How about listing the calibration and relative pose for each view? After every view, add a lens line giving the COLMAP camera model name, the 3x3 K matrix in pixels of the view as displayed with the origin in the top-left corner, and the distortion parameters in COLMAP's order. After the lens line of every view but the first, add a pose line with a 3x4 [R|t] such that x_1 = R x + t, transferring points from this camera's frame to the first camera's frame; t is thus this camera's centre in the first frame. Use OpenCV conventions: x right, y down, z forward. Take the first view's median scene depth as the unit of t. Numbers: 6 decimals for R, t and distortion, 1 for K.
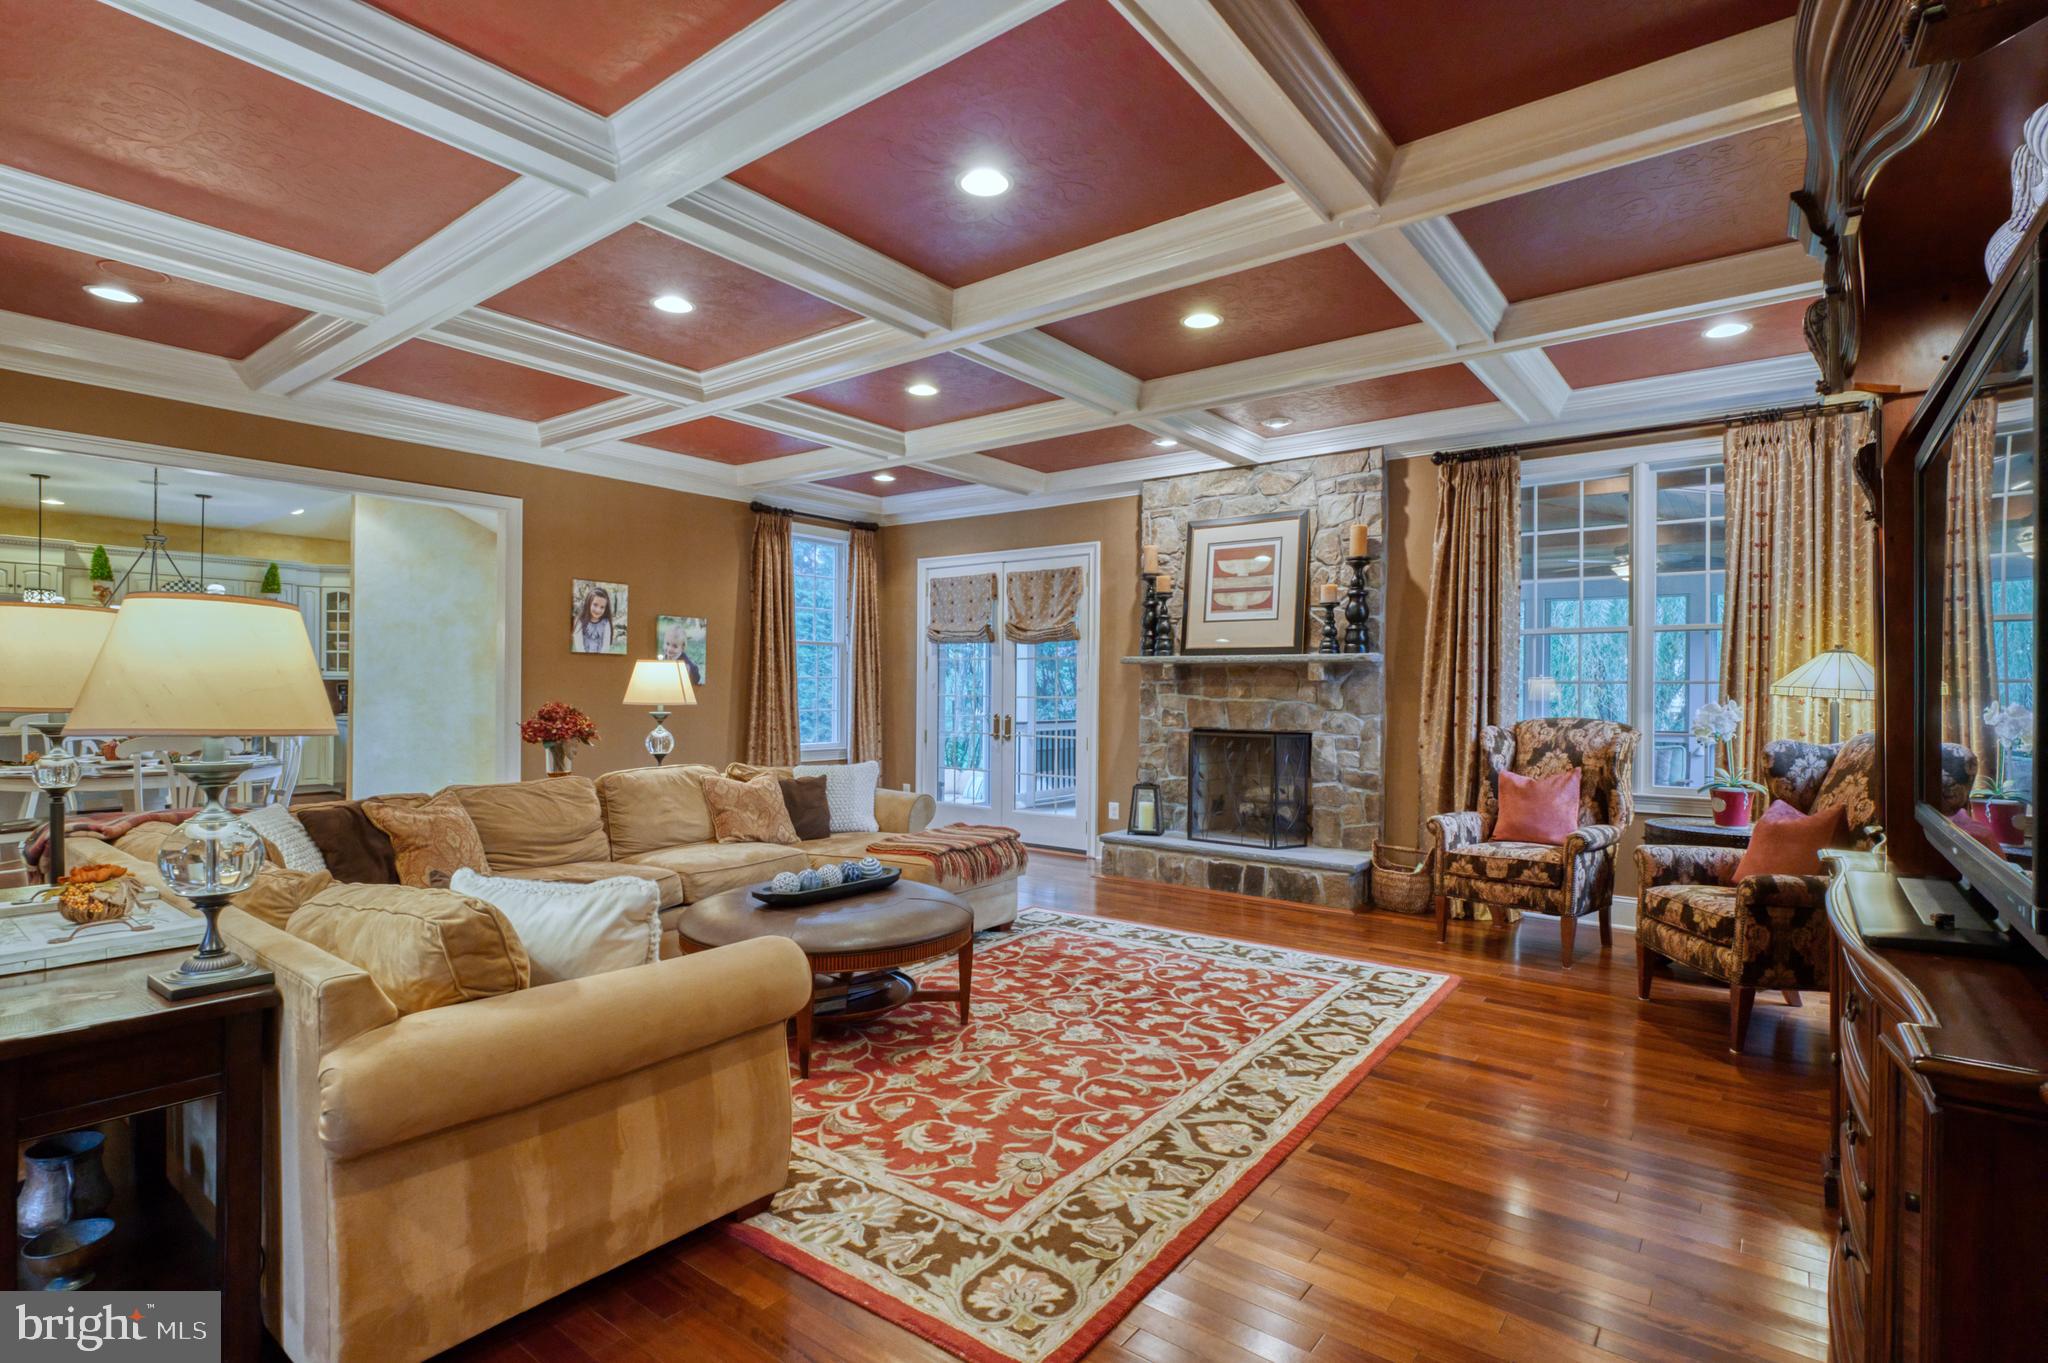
lens RADIAL K [[1022.1, 0, 992.6], [0, 1022.1, 684.5], [0, 0, 1]] dist [-0.002943, -0.000277]
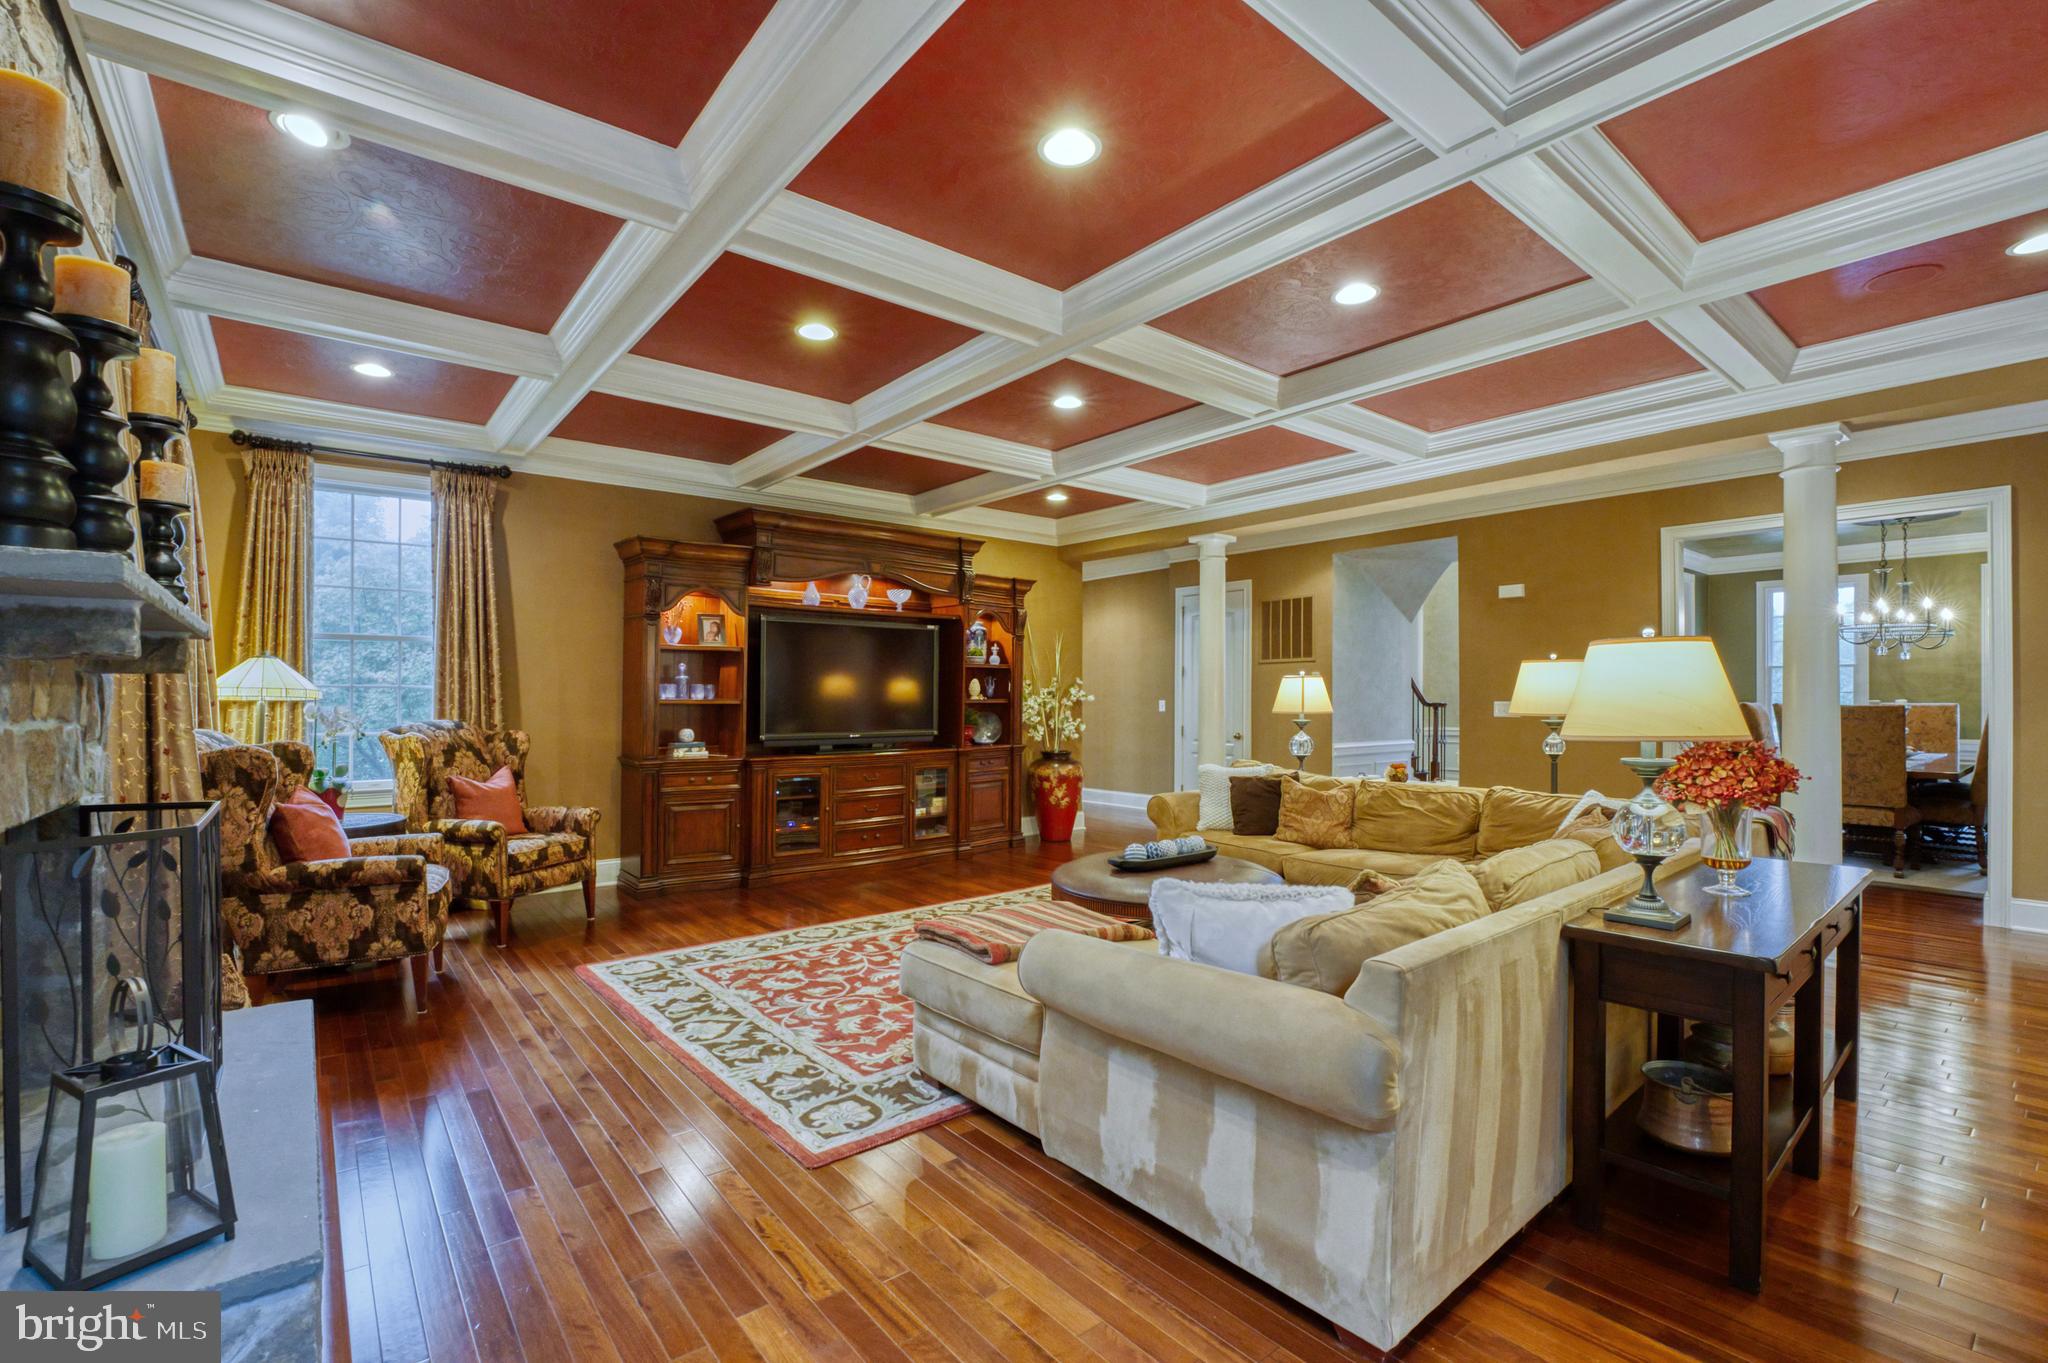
lens RADIAL K [[900.7, 0, 1024.0], [0, 900.7, 681.5], [0, 0, 1]] dist [-0.000564, -0.000024]
pose [[-0.979738, -0.006862, 0.200165, -0.154792], [-0.011280, 0.999717, -0.020938, 0.004876], [-0.199965, -0.022771, -0.979538, 1.568057]]
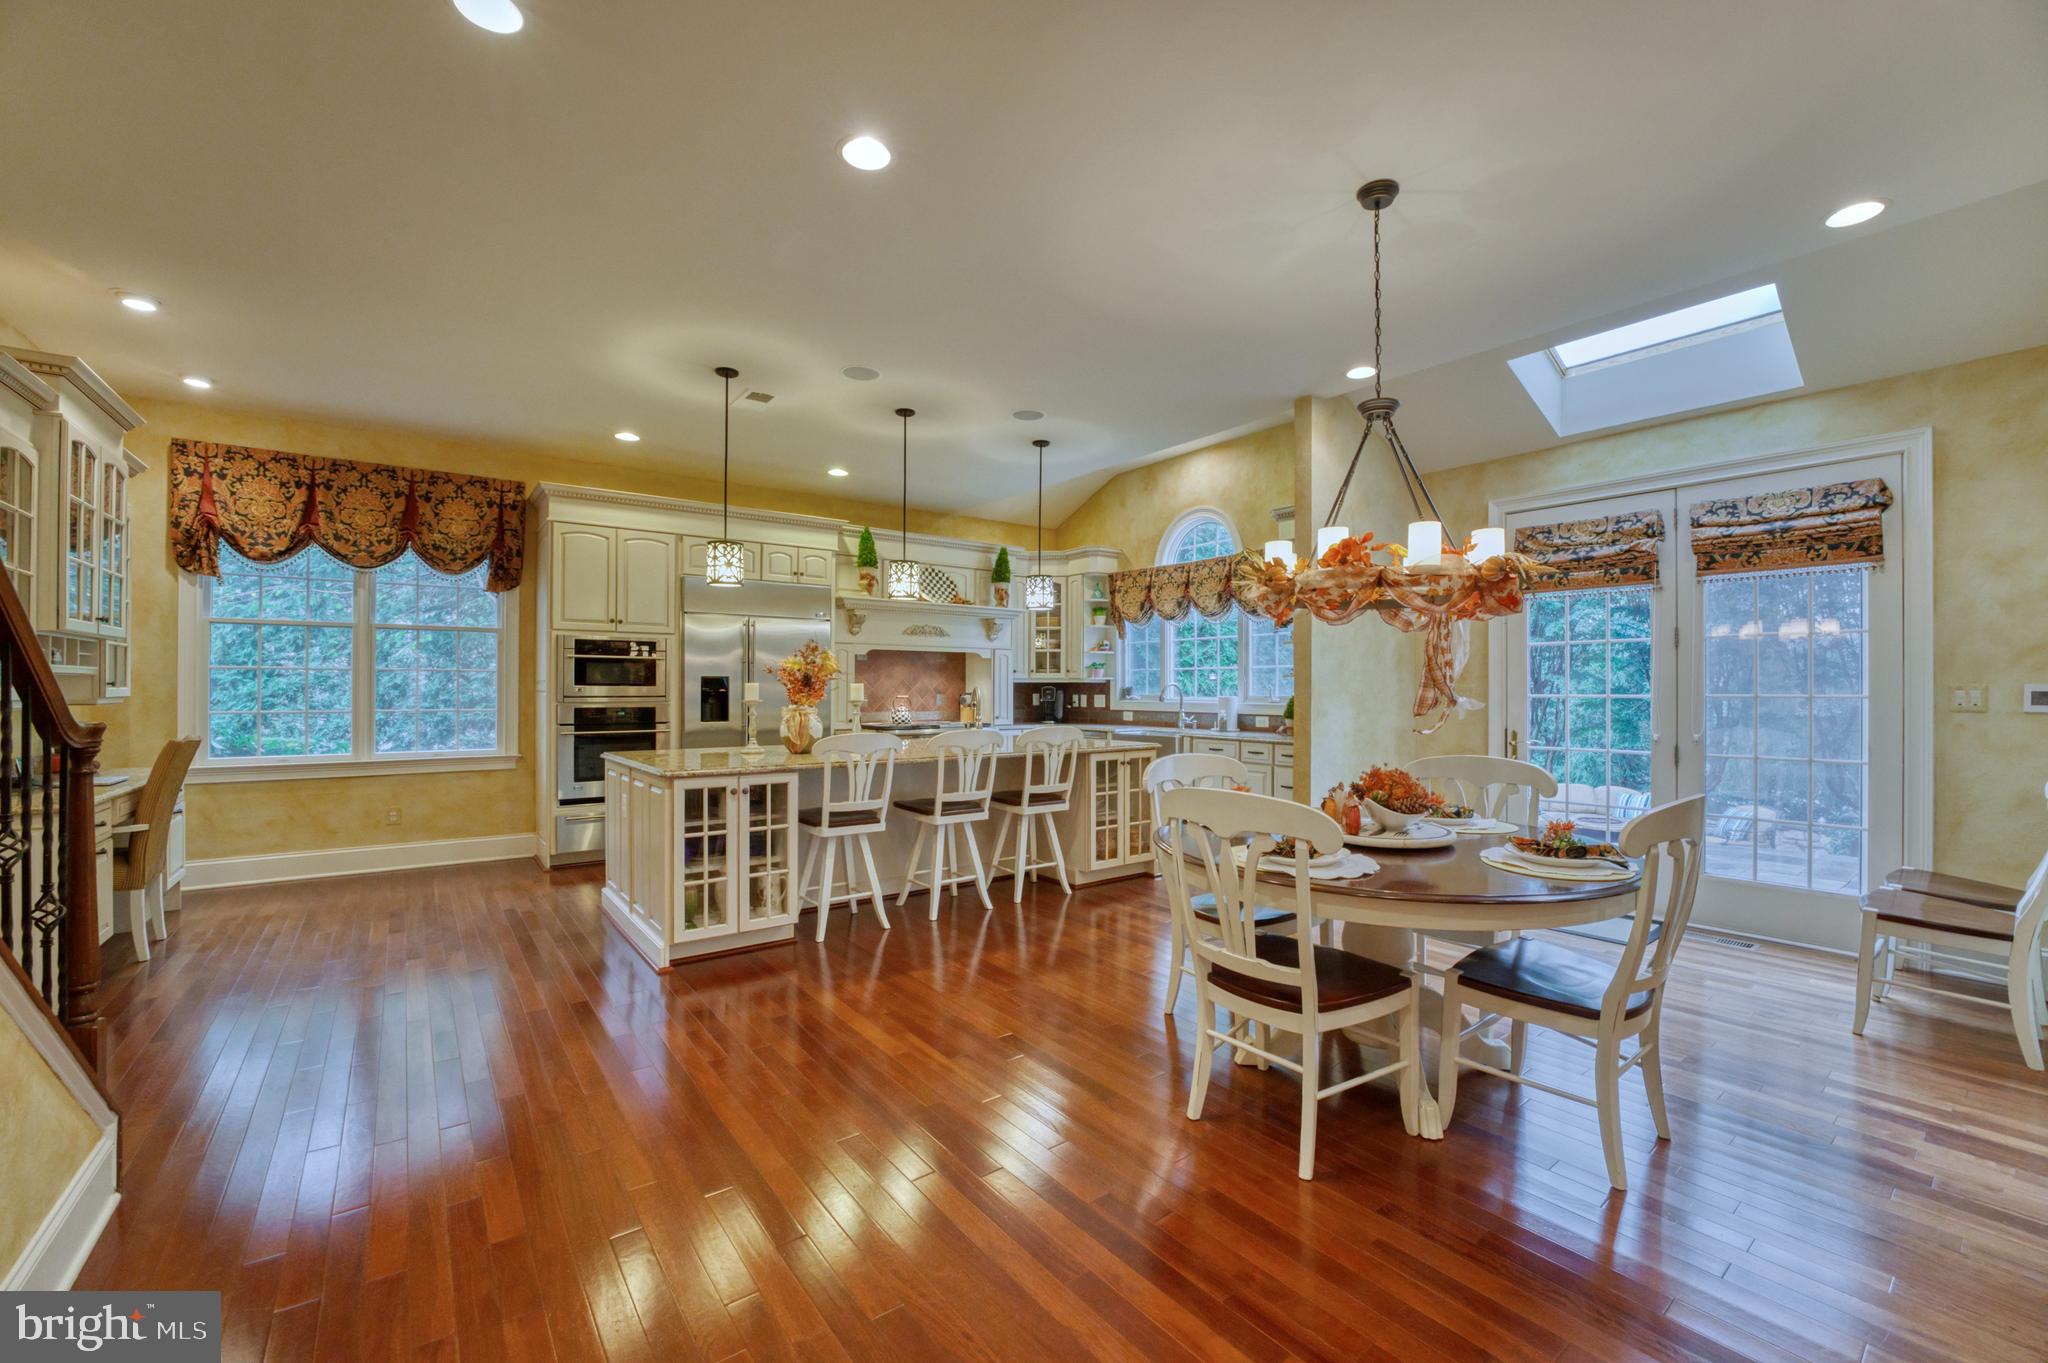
lens RADIAL K [[809.6, 0, 1000.1], [0, 809.6, 681.9], [0, 0, 1]] dist [-0.030287, -0.000068]
pose [[0.967517, -0.008533, -0.252663, -1.111528], [0.006833, 0.999948, -0.007608, -0.000991], [0.252715, 0.005634, 0.967524, 0.686692]]
